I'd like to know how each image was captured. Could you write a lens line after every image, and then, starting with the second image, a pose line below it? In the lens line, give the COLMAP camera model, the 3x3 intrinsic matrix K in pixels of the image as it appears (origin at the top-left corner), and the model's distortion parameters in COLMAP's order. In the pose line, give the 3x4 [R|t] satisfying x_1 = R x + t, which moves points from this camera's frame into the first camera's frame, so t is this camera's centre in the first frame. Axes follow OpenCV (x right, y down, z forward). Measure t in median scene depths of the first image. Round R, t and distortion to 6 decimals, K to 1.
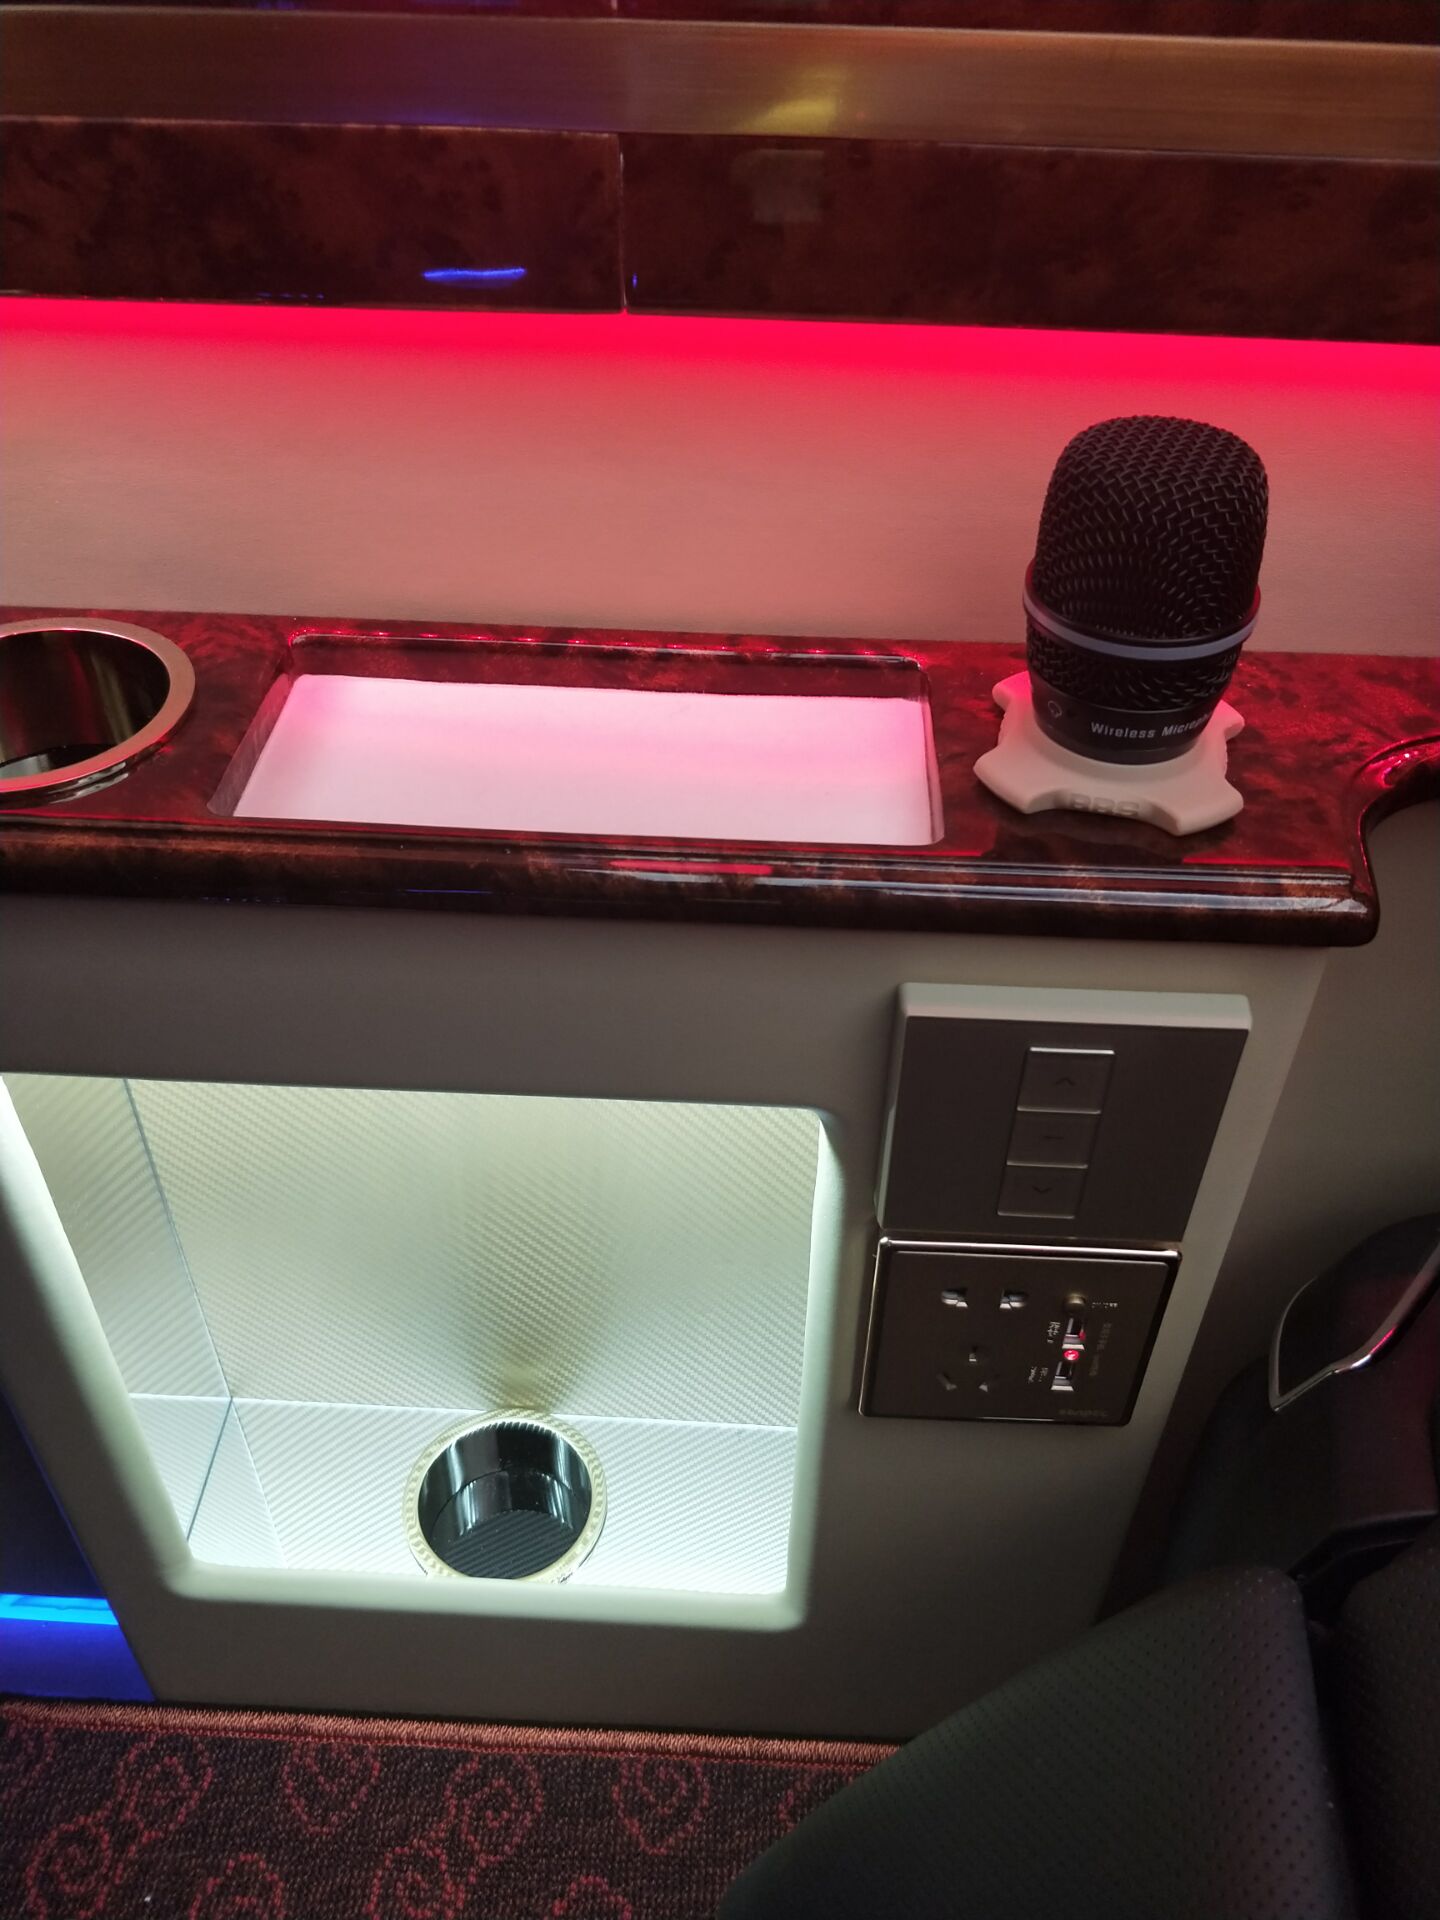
lens RADIAL K [[1591.5, 0, 720.0], [0, 1591.5, 960.0], [0, 0, 1]] dist [-0.002201, -0.002918]
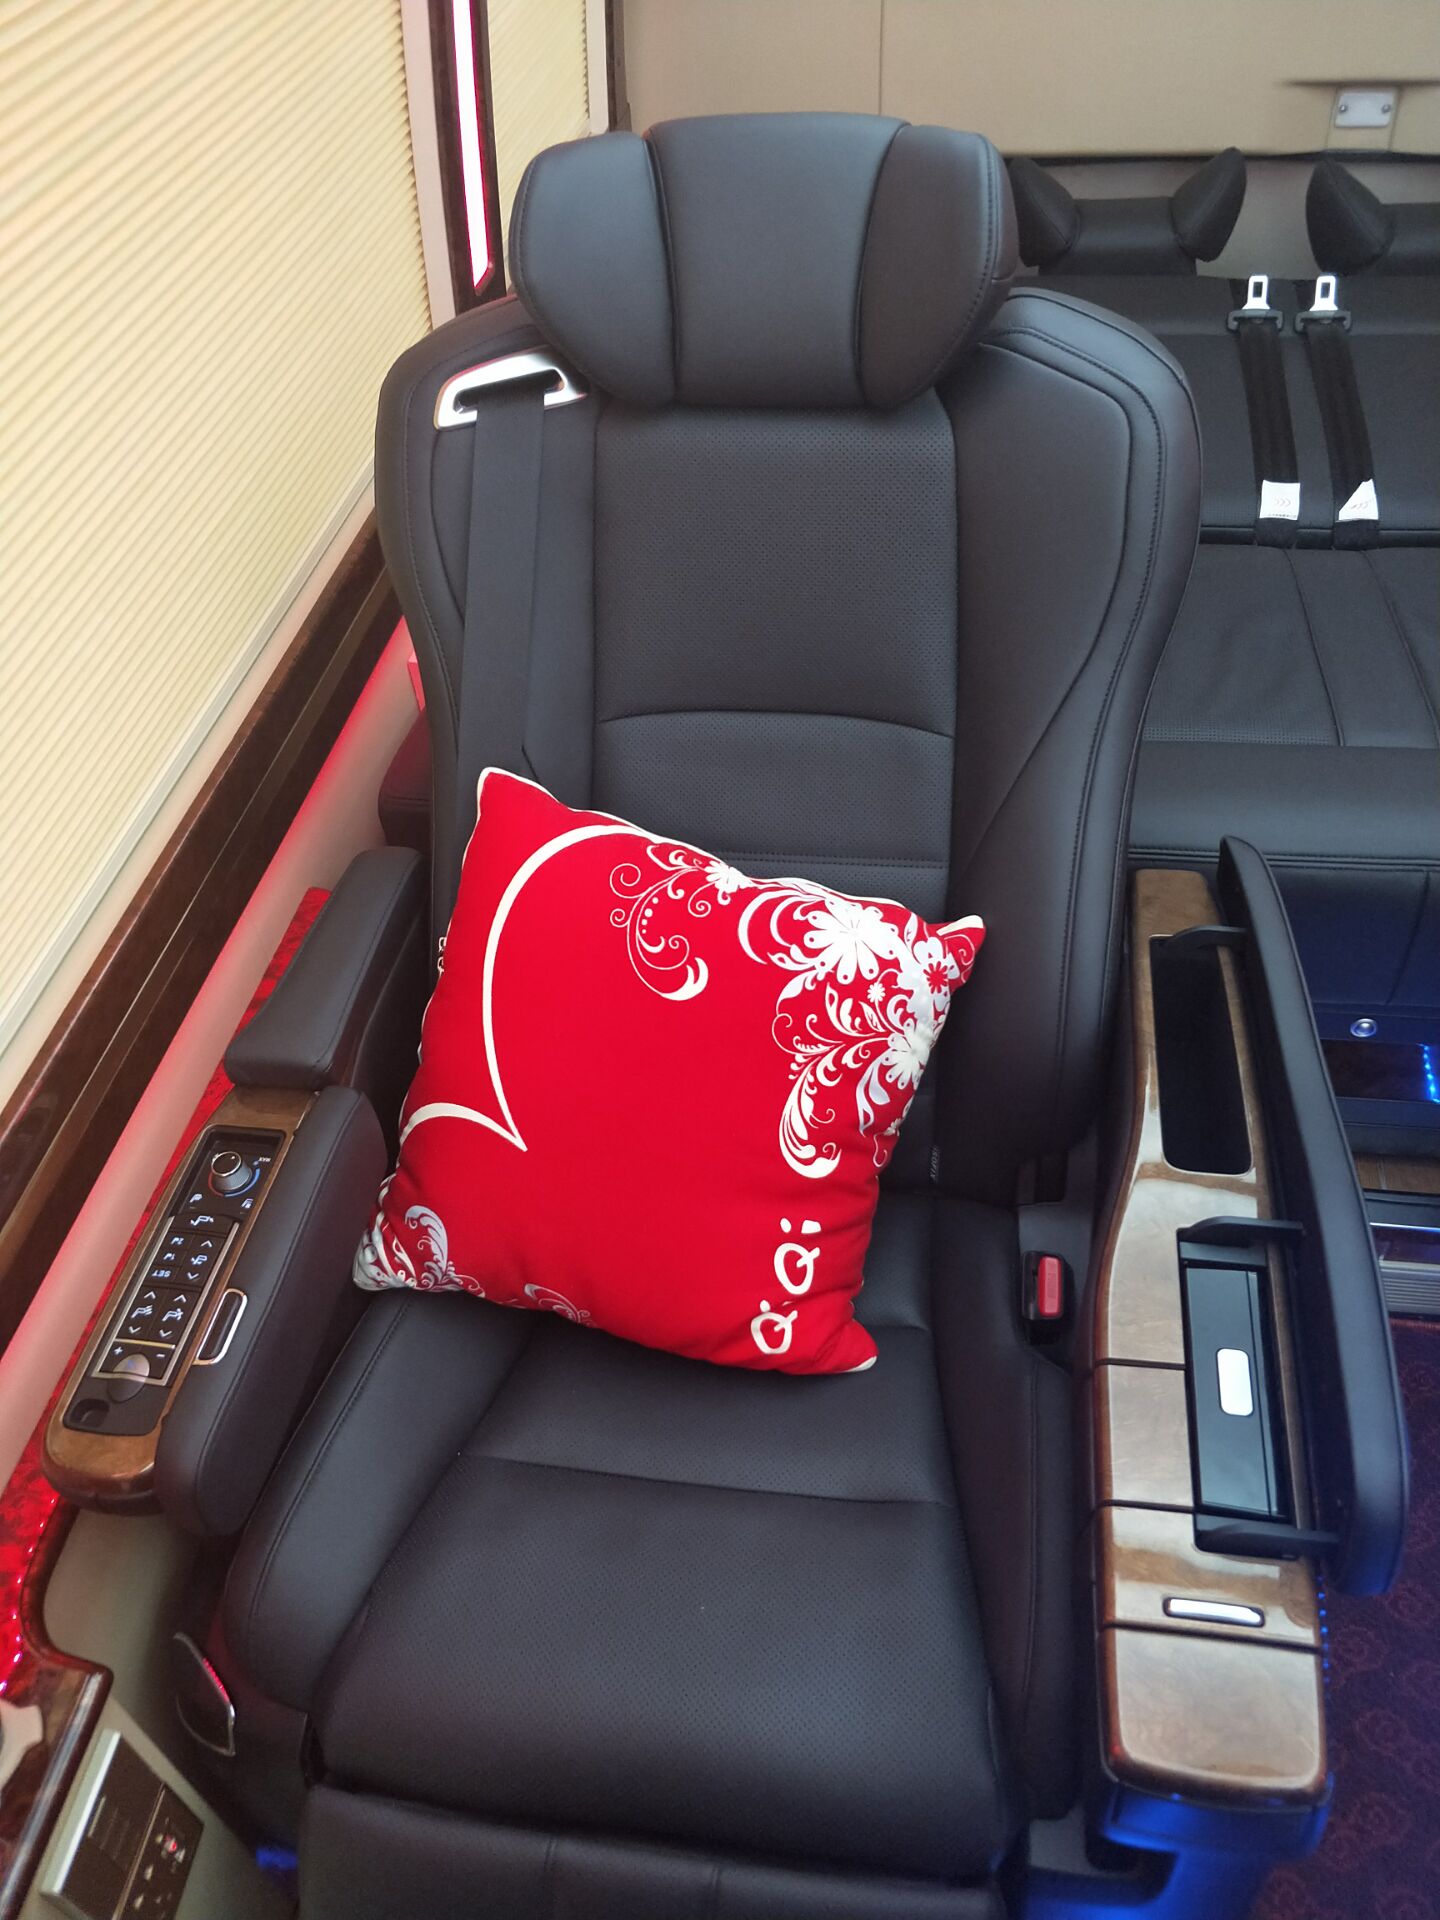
lens RADIAL K [[1591.5, 0, 720.0], [0, 1591.5, 960.0], [0, 0, 1]] dist [-0.002201, -0.002918]
pose [[0.117035, -0.715842, 0.688384, -0.359801], [0.709179, 0.545483, 0.446670, -0.987703], [-0.695247, 0.435912, 0.571501, -1.446218]]
